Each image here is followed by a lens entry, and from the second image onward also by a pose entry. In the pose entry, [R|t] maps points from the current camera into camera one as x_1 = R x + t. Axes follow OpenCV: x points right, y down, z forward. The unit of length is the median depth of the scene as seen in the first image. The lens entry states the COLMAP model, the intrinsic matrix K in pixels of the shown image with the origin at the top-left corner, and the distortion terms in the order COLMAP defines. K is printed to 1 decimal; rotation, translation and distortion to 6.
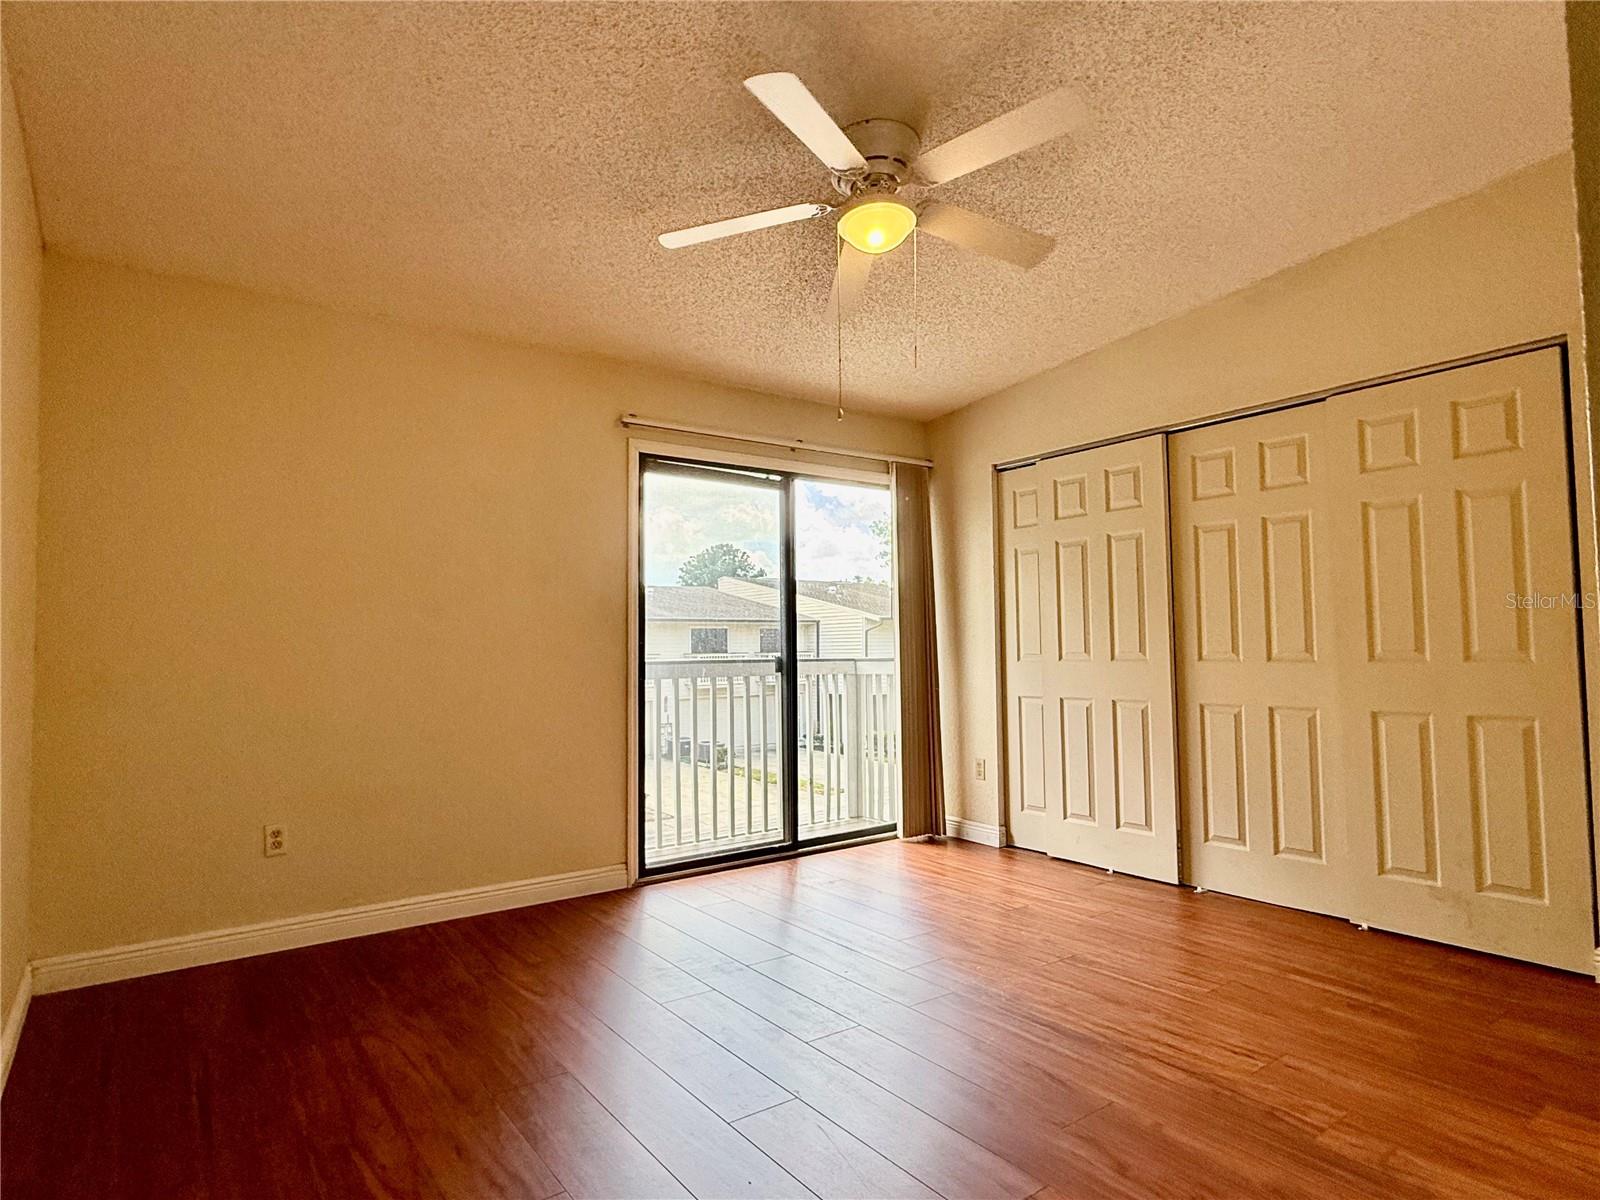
lens RADIAL K [[892.2, 0, 800.0], [0, 892.2, 600.0], [0, 0, 1]] dist [0.000225, 0.000884]
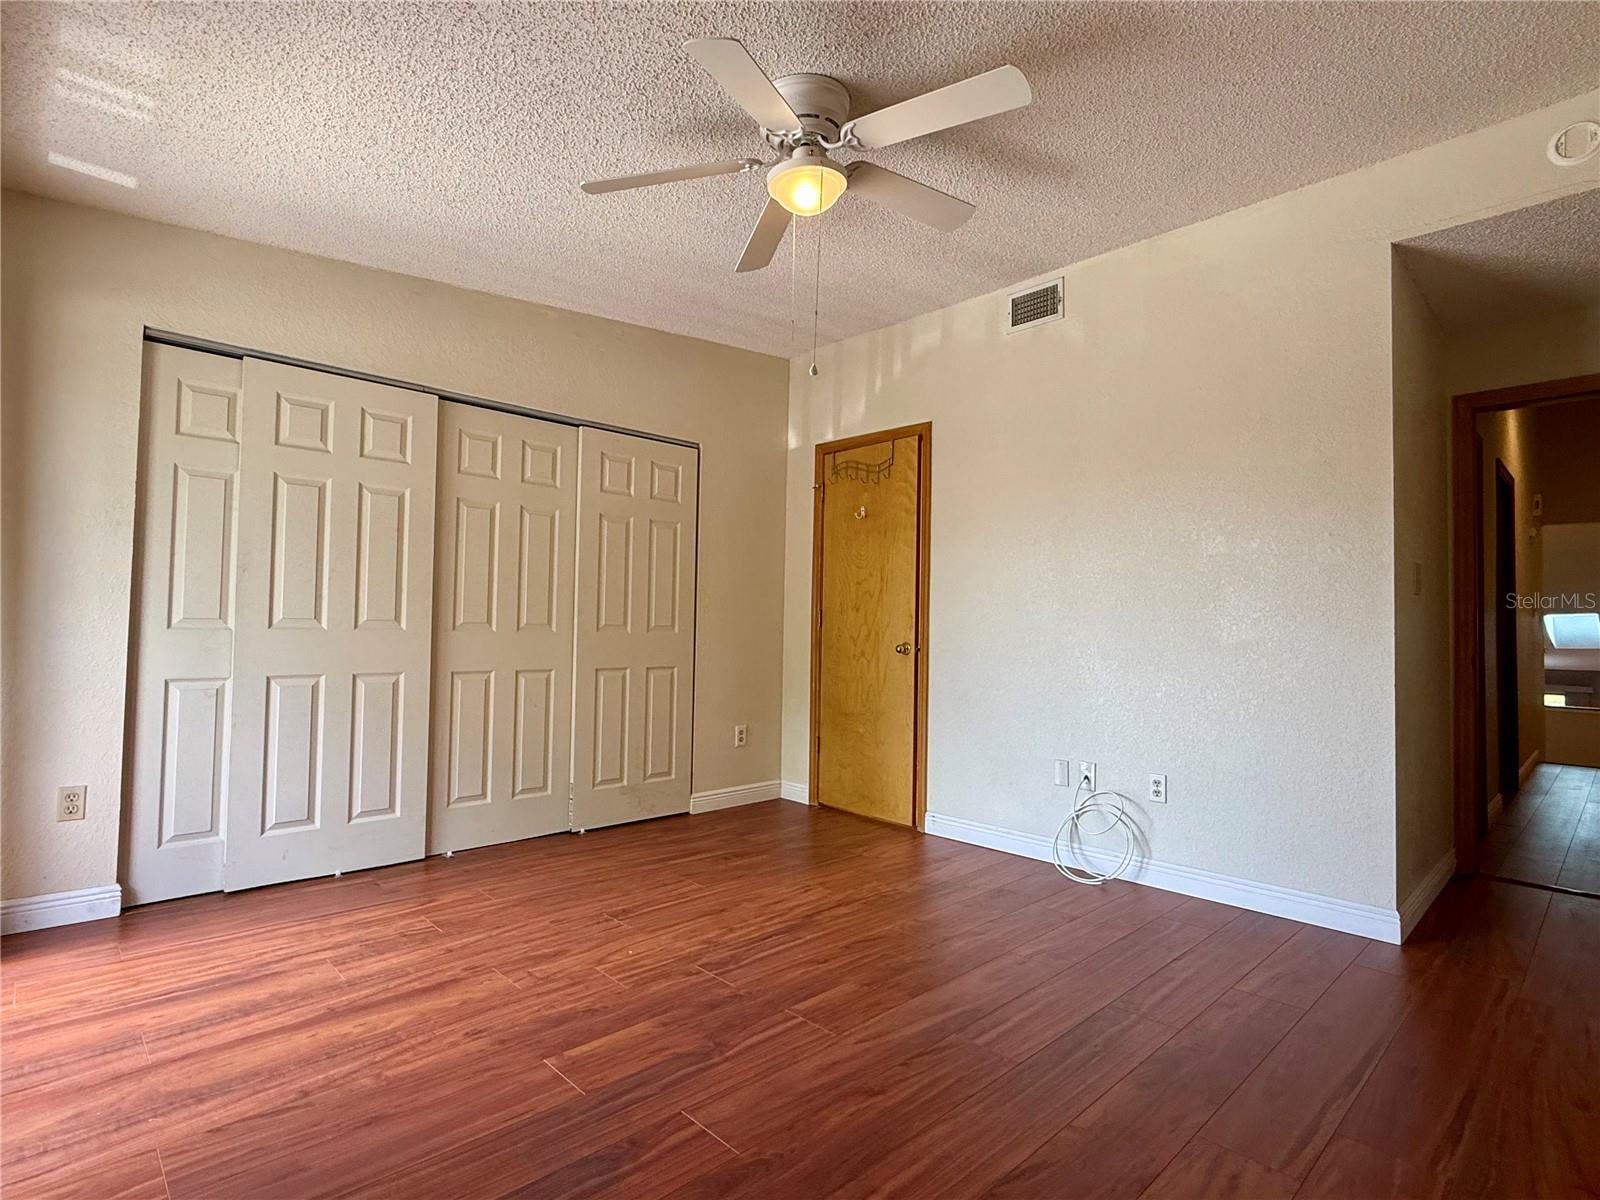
lens RADIAL K [[826.1, 0, 808.1], [0, 826.1, 599.2], [0, 0, 1]] dist [-0.001925, -0.000749]
pose [[-0.146180, 0.037429, 0.988550, -0.615280], [-0.076088, 0.995898, -0.048958, 0.054215], [-0.986328, -0.082374, -0.142733, 0.830392]]
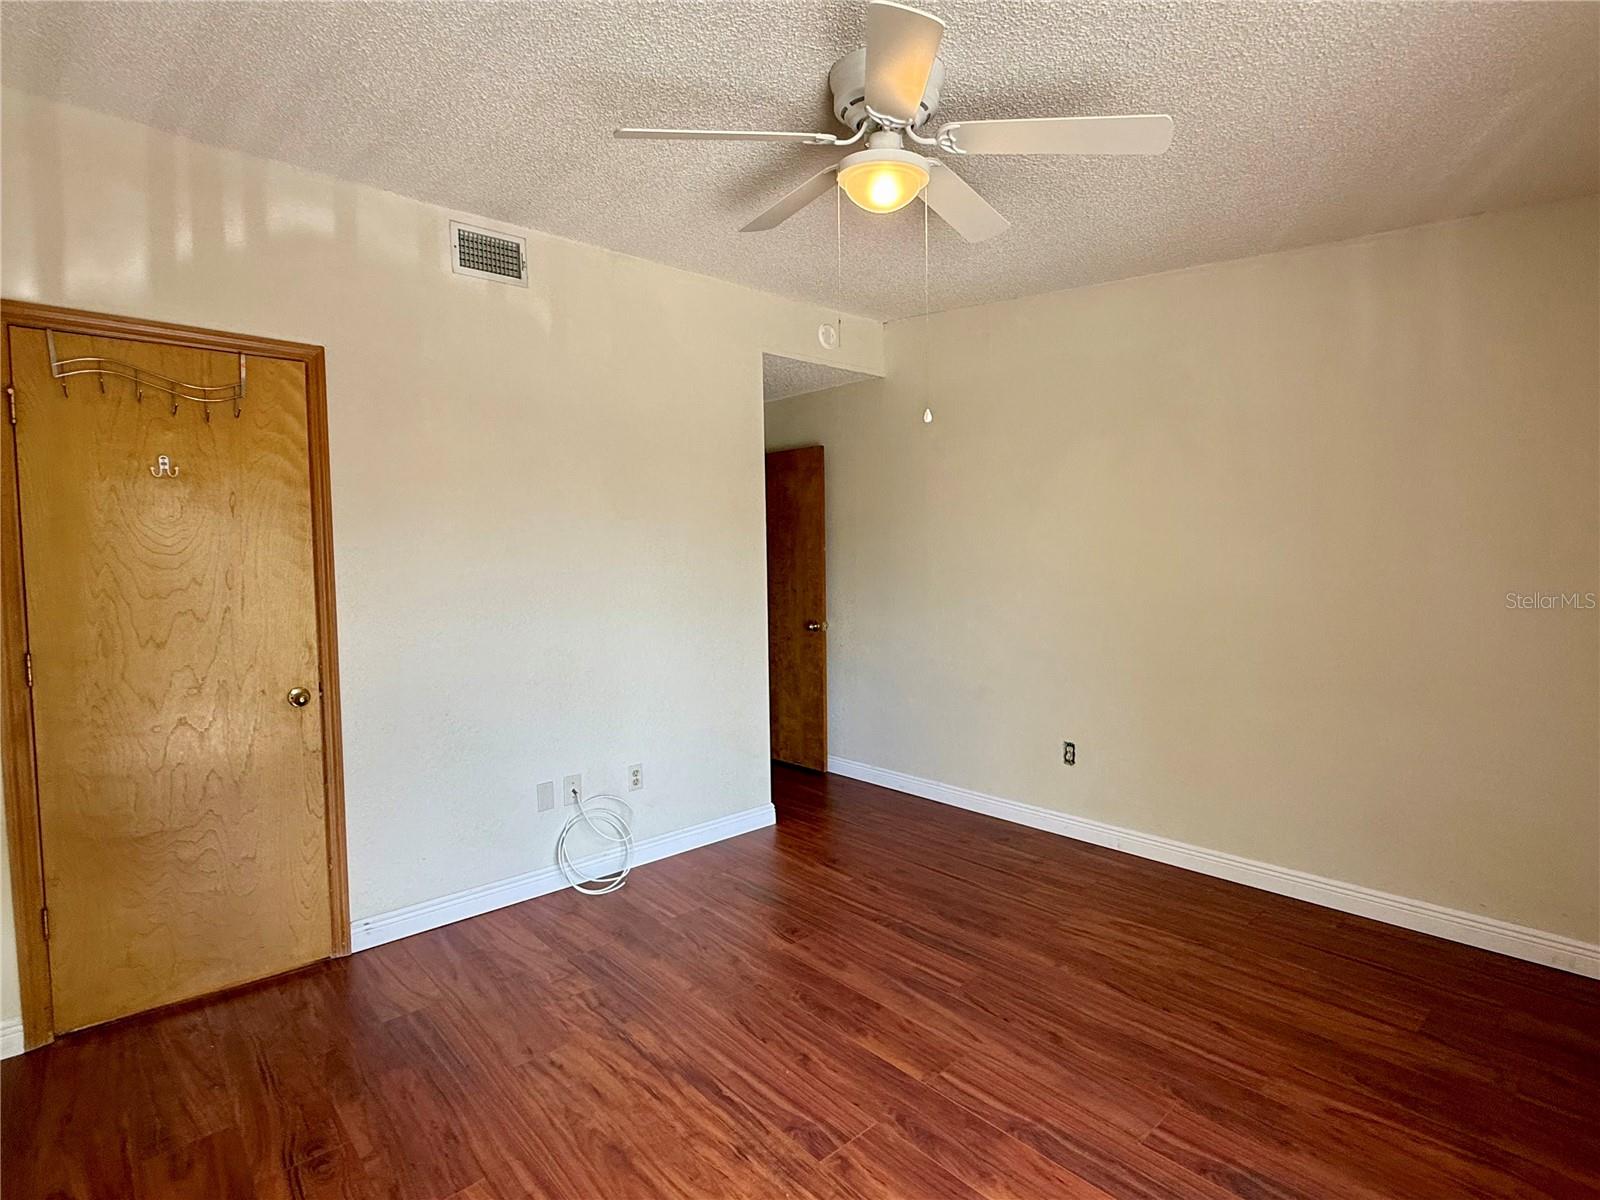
lens RADIAL K [[808.4, 0, 800.0], [0, 808.4, 600.0], [0, 0, 1]] dist [-0.020717, -0.000657]
pose [[-0.993866, 0.033102, -0.105521, 0.194330], [0.034262, 0.999371, -0.009198, -0.014216], [0.105150, -0.012757, -0.994375, 1.323461]]
